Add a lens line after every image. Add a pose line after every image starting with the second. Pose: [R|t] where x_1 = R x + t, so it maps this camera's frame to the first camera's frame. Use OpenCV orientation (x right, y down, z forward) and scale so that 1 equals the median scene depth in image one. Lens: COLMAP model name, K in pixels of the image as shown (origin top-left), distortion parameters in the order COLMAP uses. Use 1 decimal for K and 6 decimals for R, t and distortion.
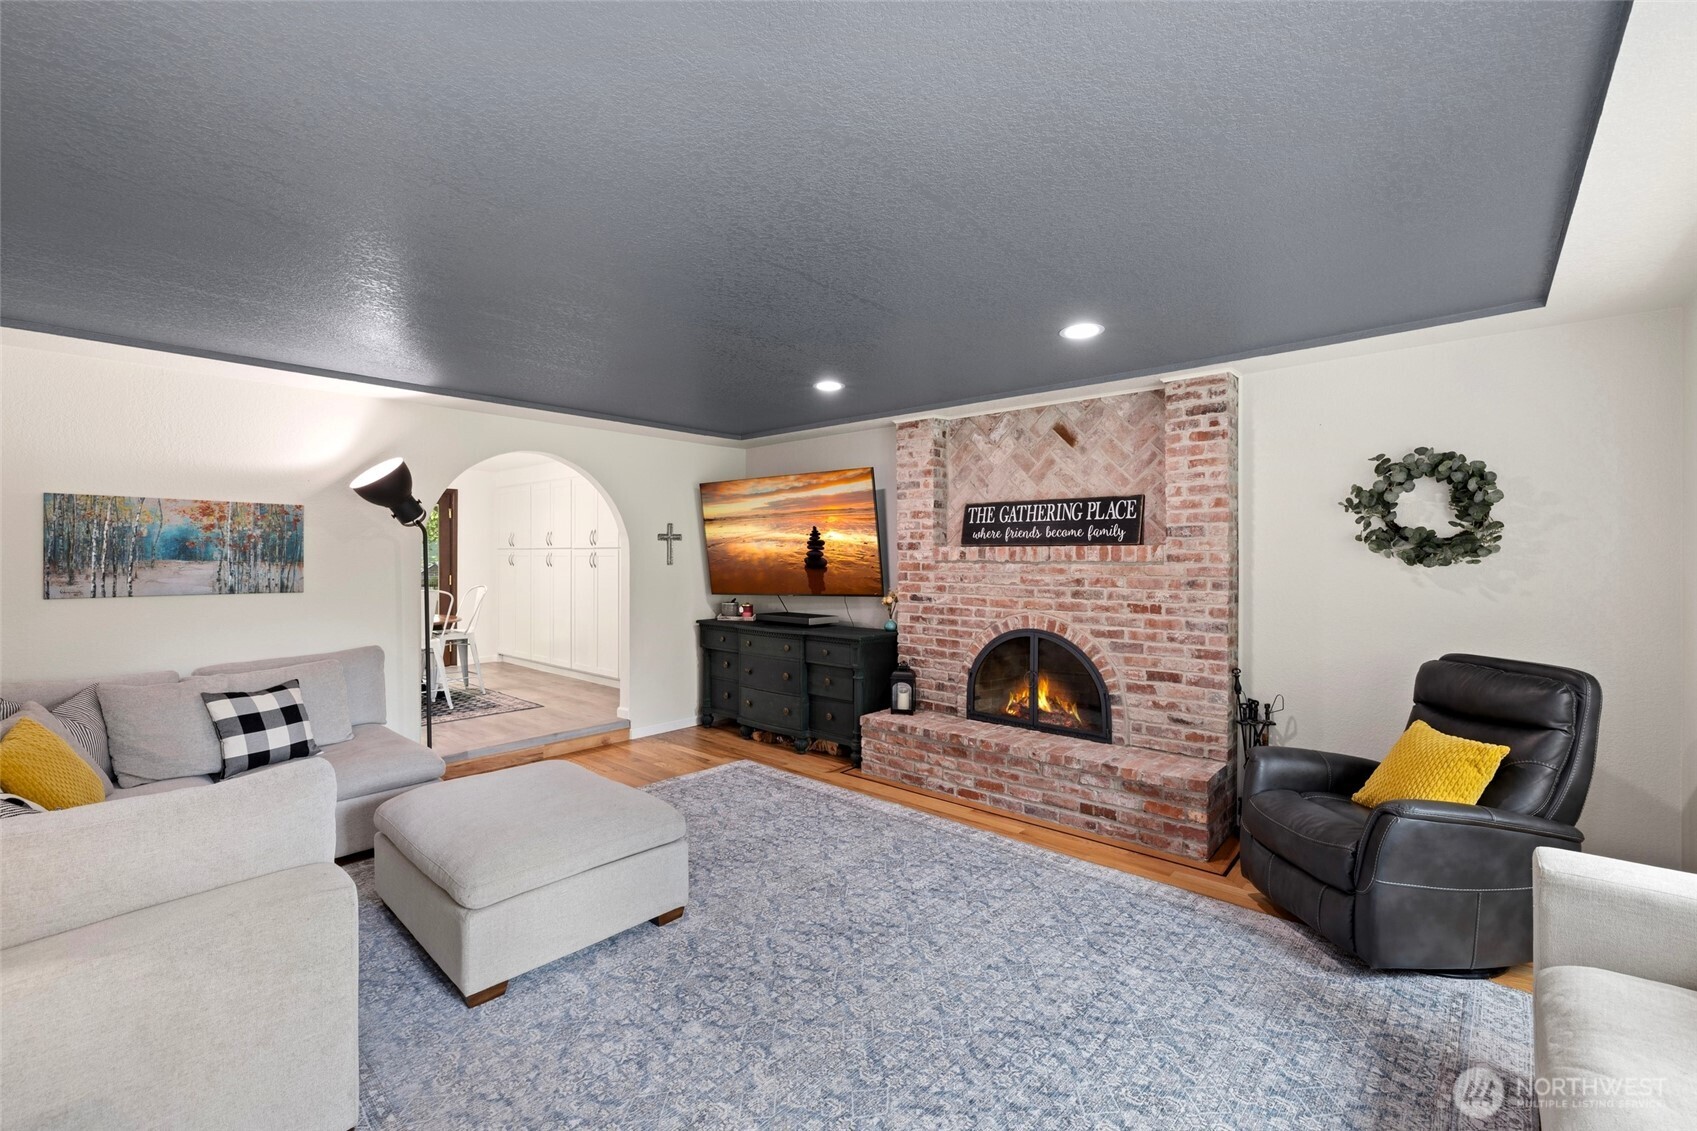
lens RADIAL K [[726.3, 0, 833.7], [0, 726.3, 560.2], [0, 0, 1]] dist [0.001641, 0.000264]
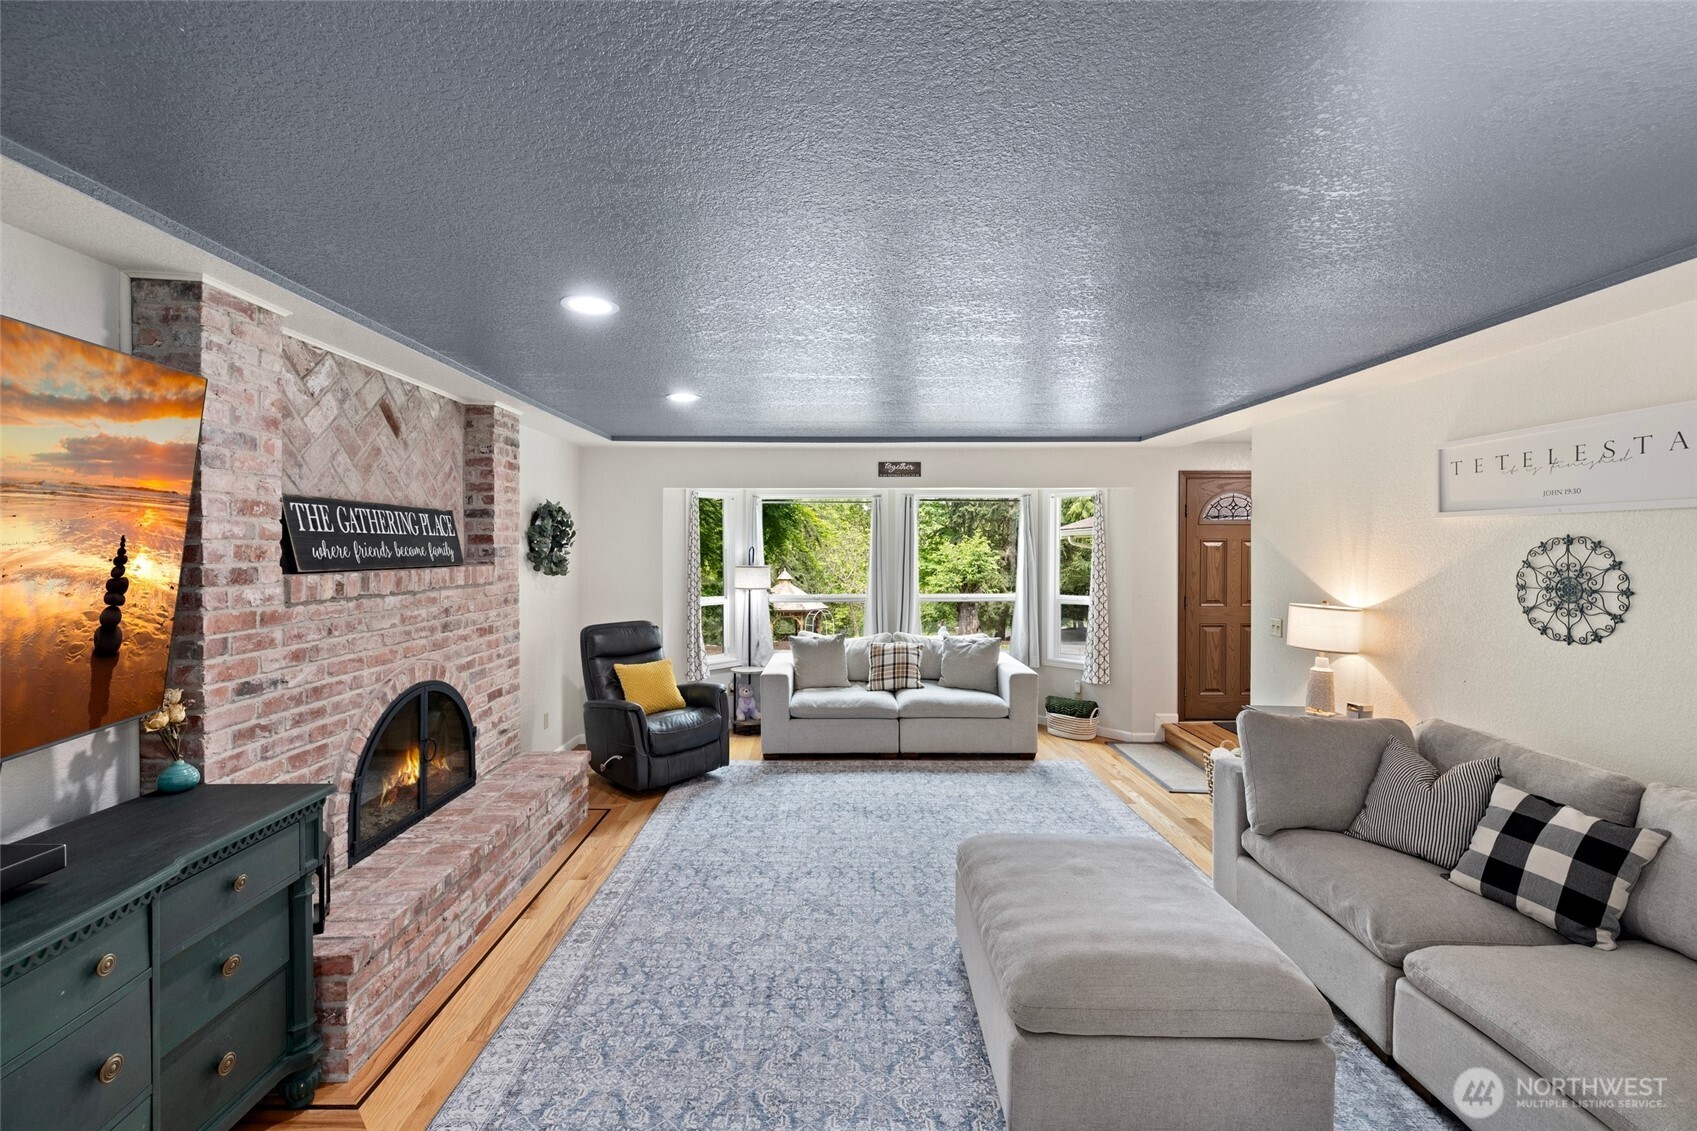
lens RADIAL K [[726.3, 0, 834.6], [0, 726.3, 557.0], [0, 0, 1]] dist [0.001641, 0.000264]
pose [[-0.679142, -0.009771, 0.733942, -0.517519], [0.006627, 0.999789, 0.019442, -0.041146], [-0.733977, 0.018068, -0.678934, 1.130671]]
